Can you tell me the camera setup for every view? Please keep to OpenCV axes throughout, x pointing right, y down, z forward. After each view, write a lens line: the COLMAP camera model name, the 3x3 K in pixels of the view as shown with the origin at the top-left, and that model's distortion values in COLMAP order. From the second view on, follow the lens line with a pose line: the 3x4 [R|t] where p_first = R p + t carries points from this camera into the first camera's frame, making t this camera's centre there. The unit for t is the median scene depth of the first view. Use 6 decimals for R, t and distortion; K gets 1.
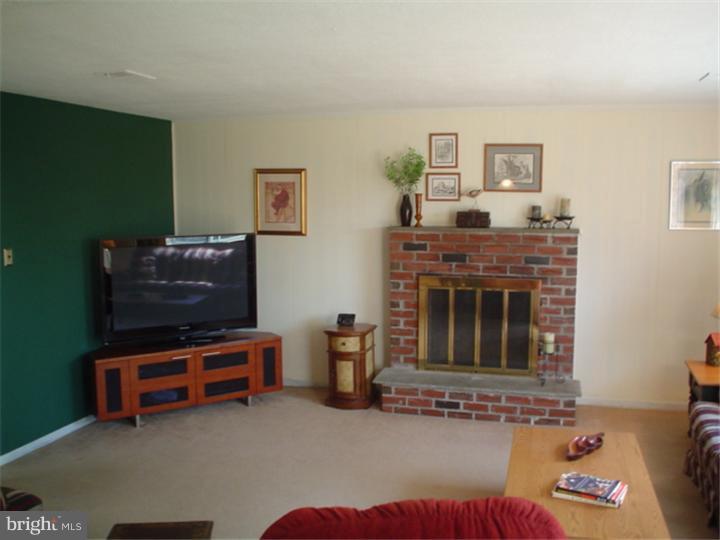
lens RADIAL K [[700.0, 0, 366.7], [0, 700.0, 269.7], [0, 0, 1]] dist [-0.113205, 0.039360]
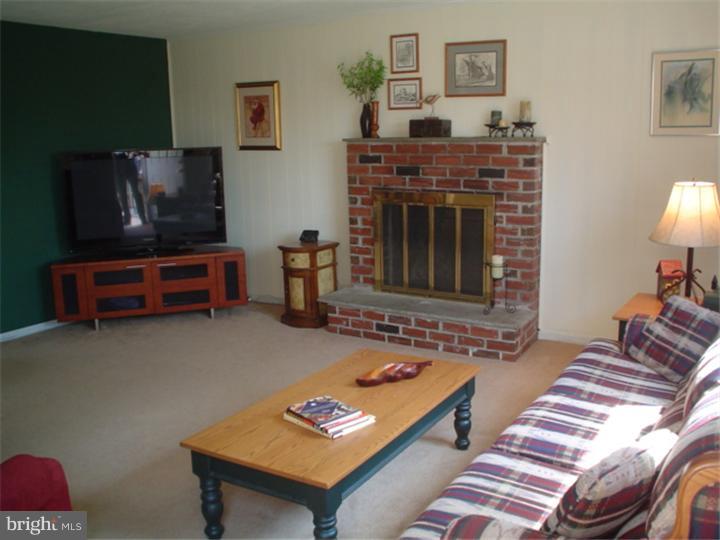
lens RADIAL K [[700.0, 0, 366.7], [0, 700.0, 269.7], [0, 0, 1]] dist [-0.113205, 0.039360]
pose [[0.959766, 0.039635, -0.277991, 0.336702], [-0.014475, 0.995655, 0.091985, 0.029015], [0.280429, -0.084260, 0.956169, 0.099418]]
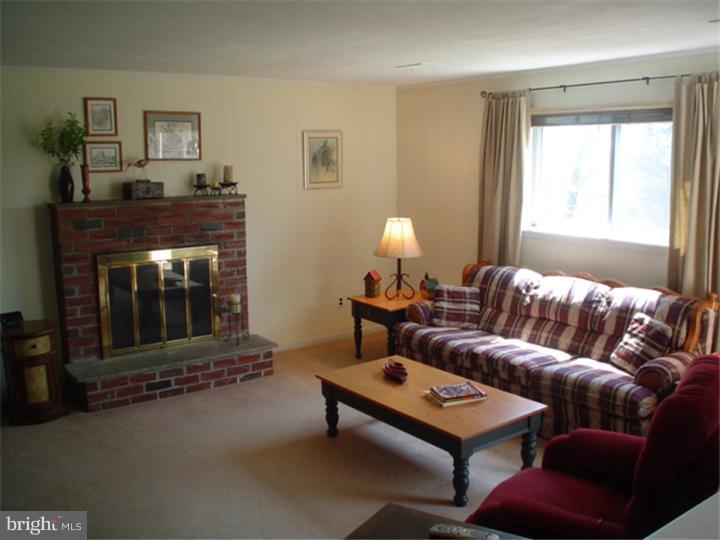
lens RADIAL K [[700.0, 0, 366.7], [0, 700.0, 269.7], [0, 0, 1]] dist [-0.113205, 0.039360]
pose [[0.621514, -0.130089, 0.772527, -0.406054], [0.094840, 0.991358, 0.090638, -0.021573], [-0.777642, 0.016933, 0.628480, 0.174043]]
